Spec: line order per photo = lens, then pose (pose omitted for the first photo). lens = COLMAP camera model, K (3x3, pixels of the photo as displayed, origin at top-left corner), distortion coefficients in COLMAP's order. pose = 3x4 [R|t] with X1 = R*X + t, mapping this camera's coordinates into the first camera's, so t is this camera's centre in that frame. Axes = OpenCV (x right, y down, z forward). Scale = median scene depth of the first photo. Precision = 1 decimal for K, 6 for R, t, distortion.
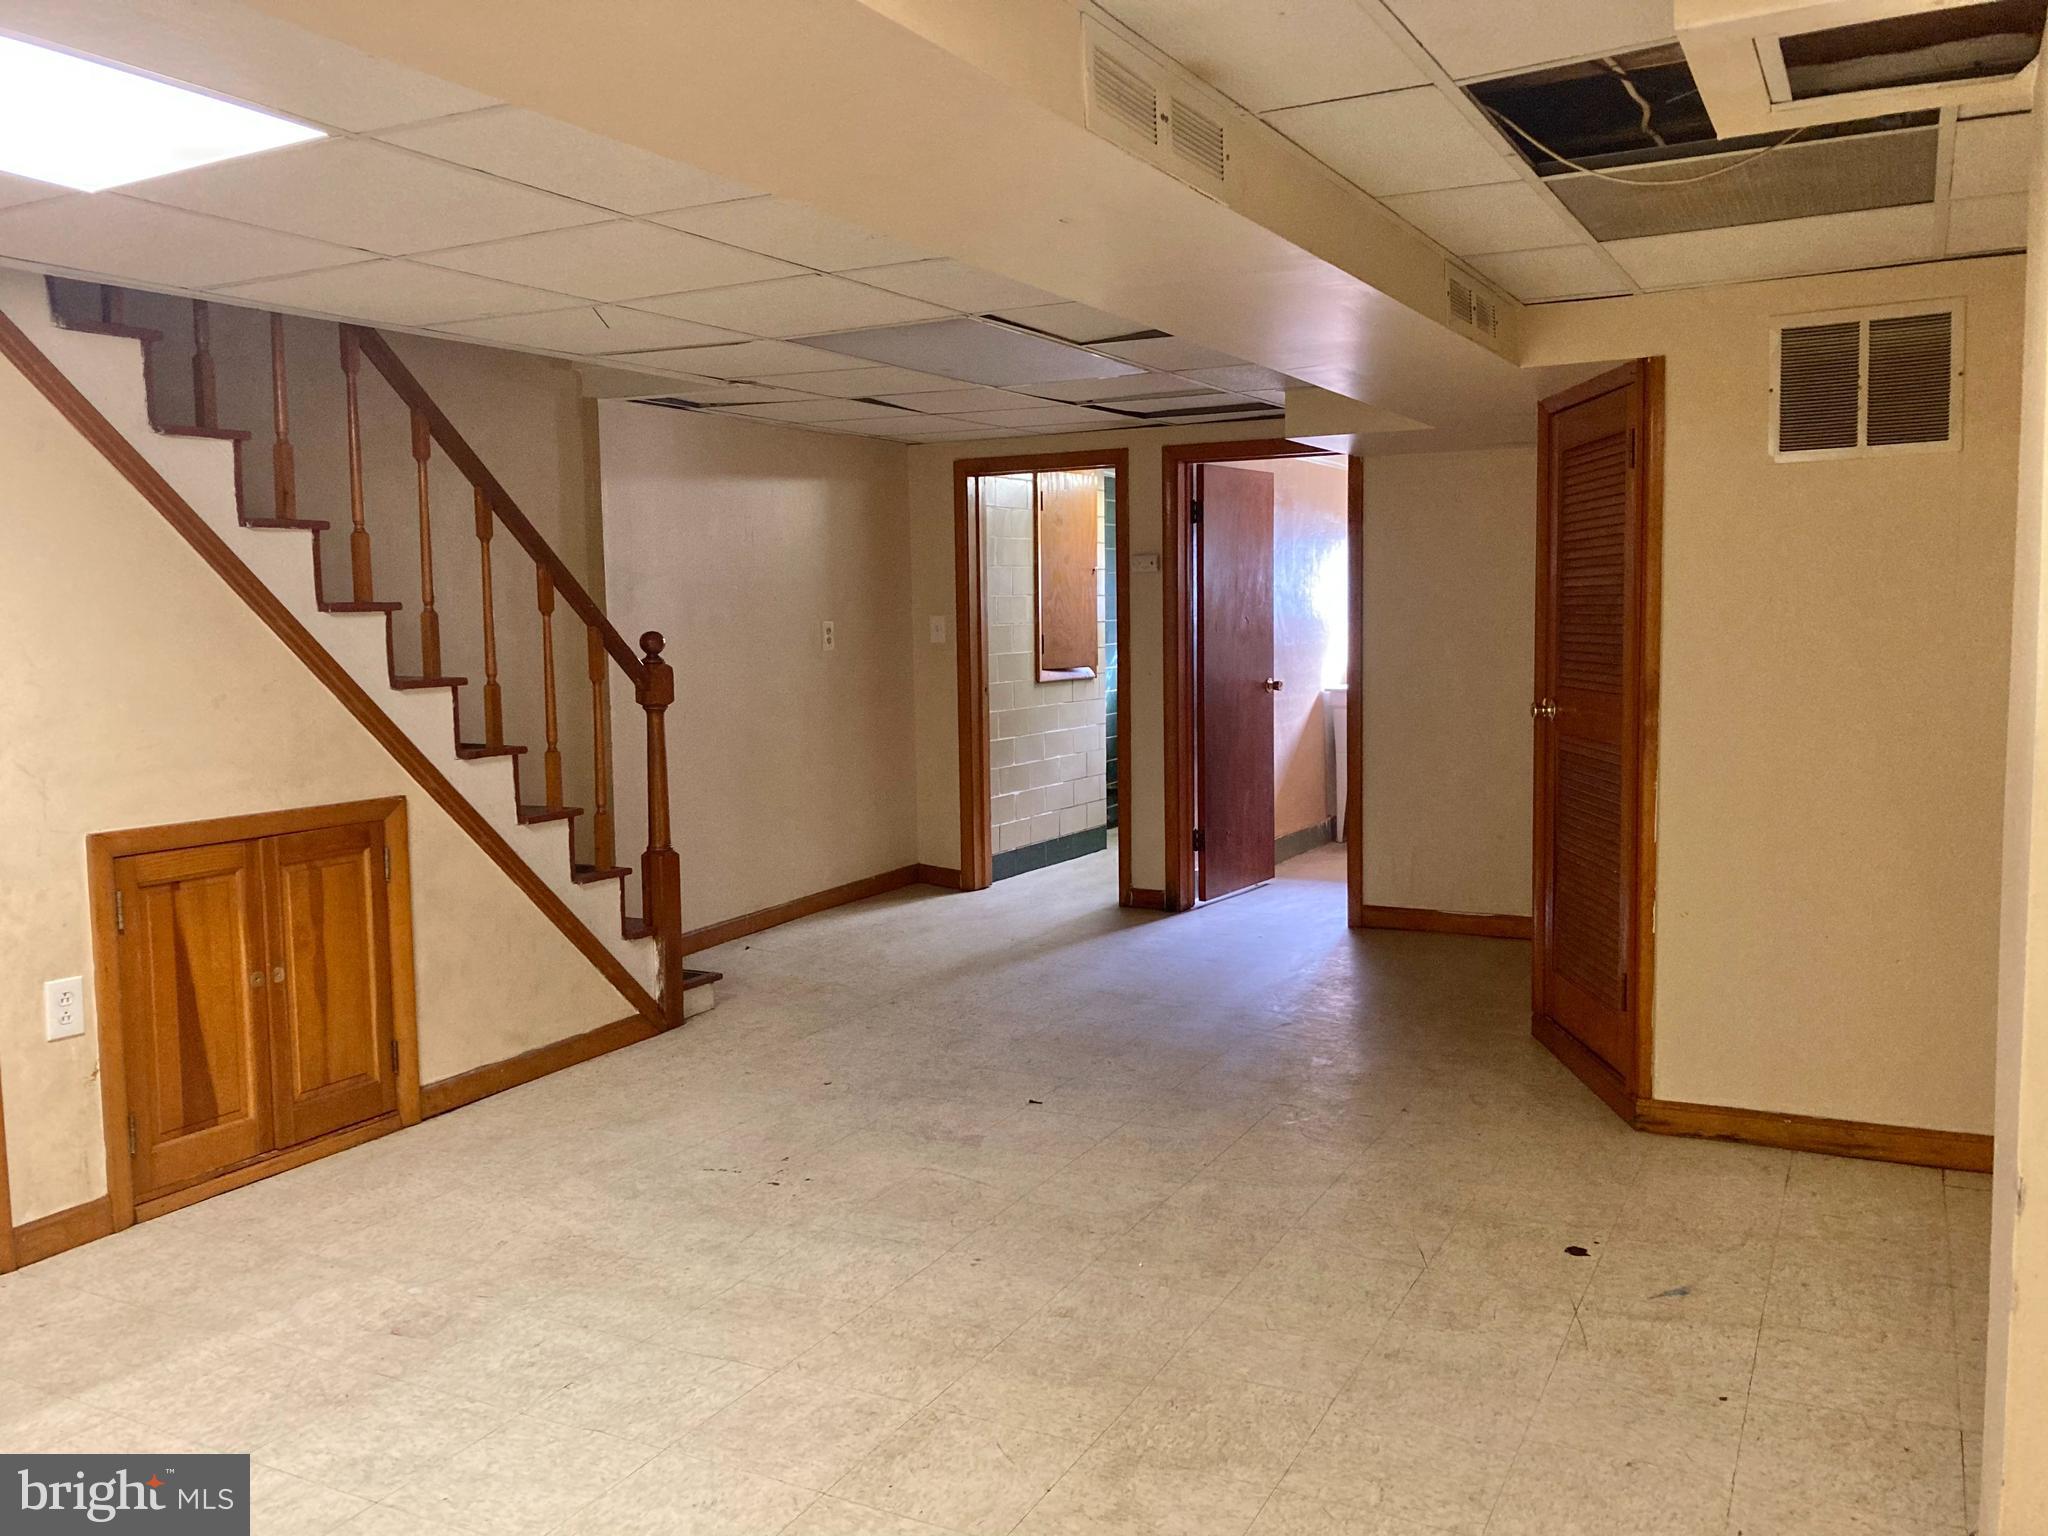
lens RADIAL K [[1668.1, 0, 1026.2], [0, 1668.1, 763.2], [0, 0, 1]] dist [0.039224, -0.046268]
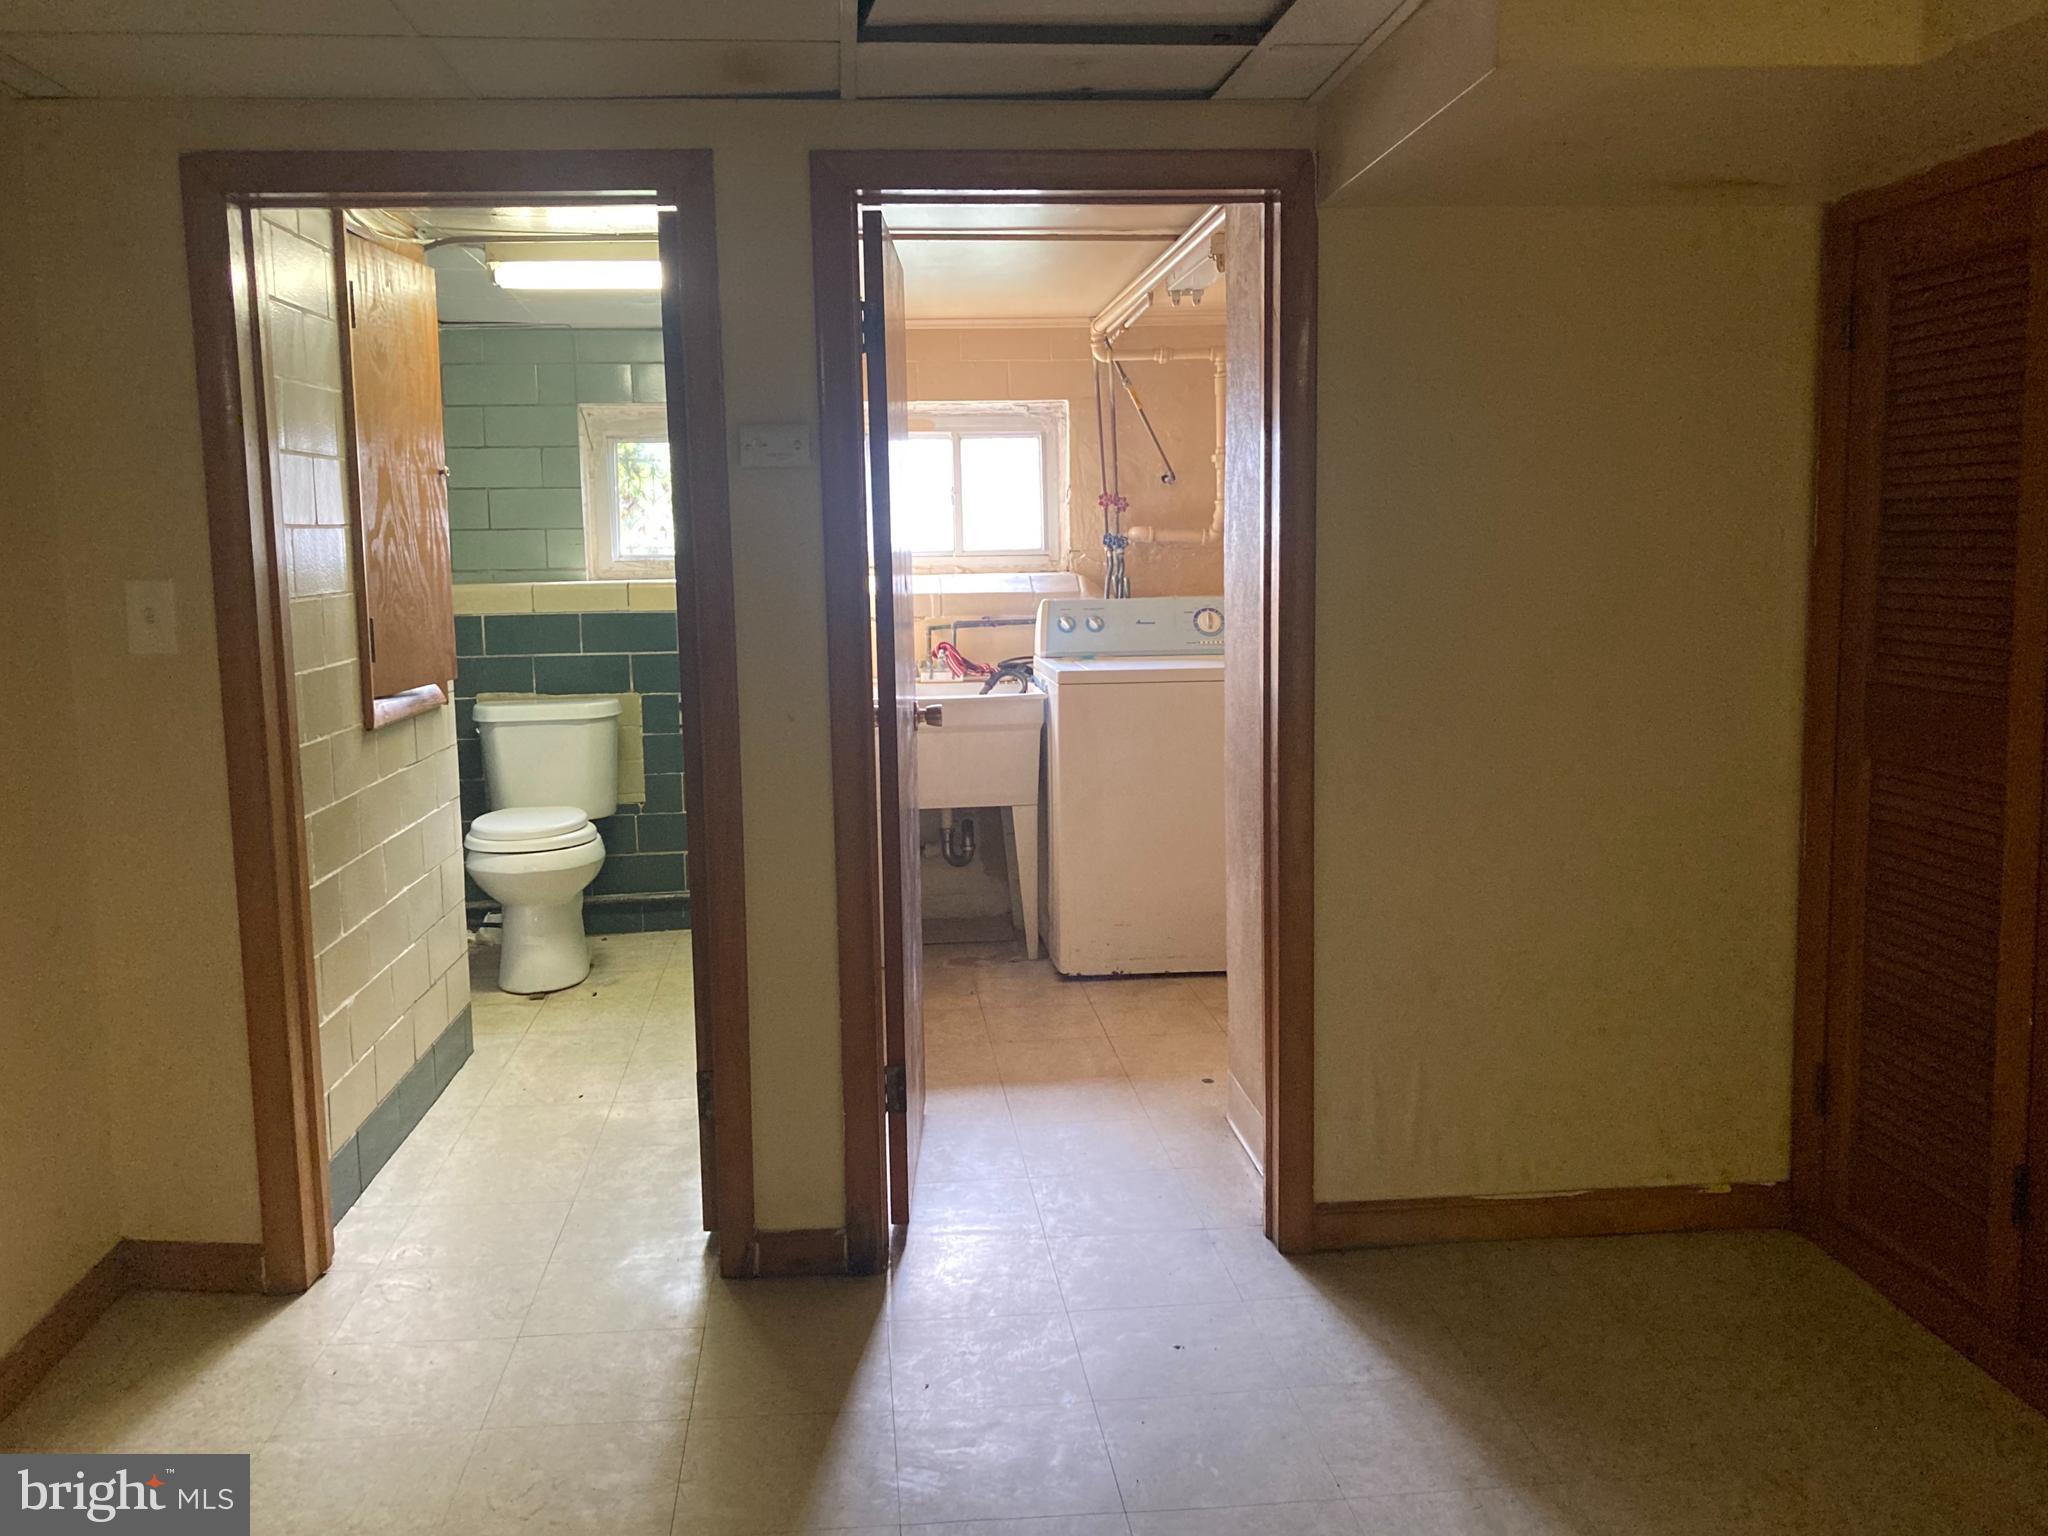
lens RADIAL K [[1668.1, 0, 1024.4], [0, 1668.1, 771.7], [0, 0, 1]] dist [0.039224, -0.046268]
pose [[0.822789, -0.073041, 0.563634, -0.104678], [0.051159, 0.997200, 0.054545, -0.056207], [-0.566039, -0.016044, 0.824222, 0.580268]]
